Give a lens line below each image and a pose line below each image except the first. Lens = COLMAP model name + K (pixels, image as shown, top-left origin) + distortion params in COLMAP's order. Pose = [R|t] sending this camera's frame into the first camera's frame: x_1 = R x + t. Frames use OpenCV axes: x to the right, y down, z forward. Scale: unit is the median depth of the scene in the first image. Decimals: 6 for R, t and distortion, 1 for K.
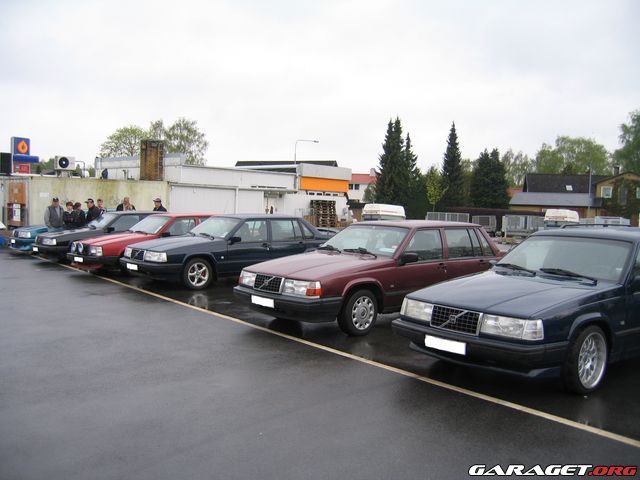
lens RADIAL K [[664.7, 0, 320.0], [0, 664.7, 240.0], [0, 0, 1]] dist [-0.102538, 0.022958]
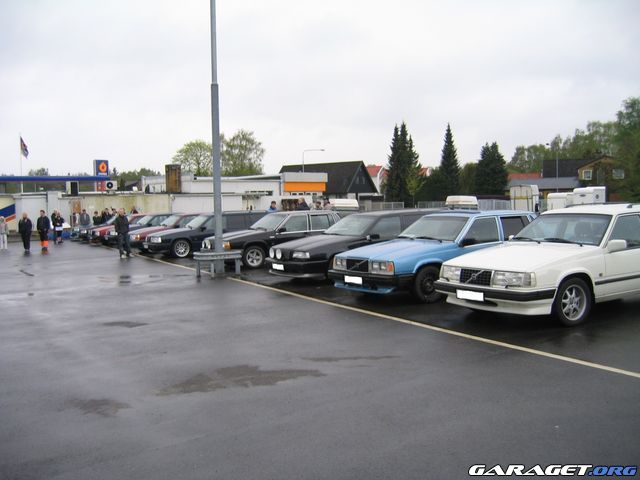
lens RADIAL K [[664.7, 0, 320.0], [0, 664.7, 240.0], [0, 0, 1]] dist [-0.102538, 0.022958]
pose [[0.988406, -0.046263, -0.144614, 0.135552], [0.047615, 0.998848, 0.005902, 0.011524], [0.144174, -0.012719, 0.989471, -0.203431]]
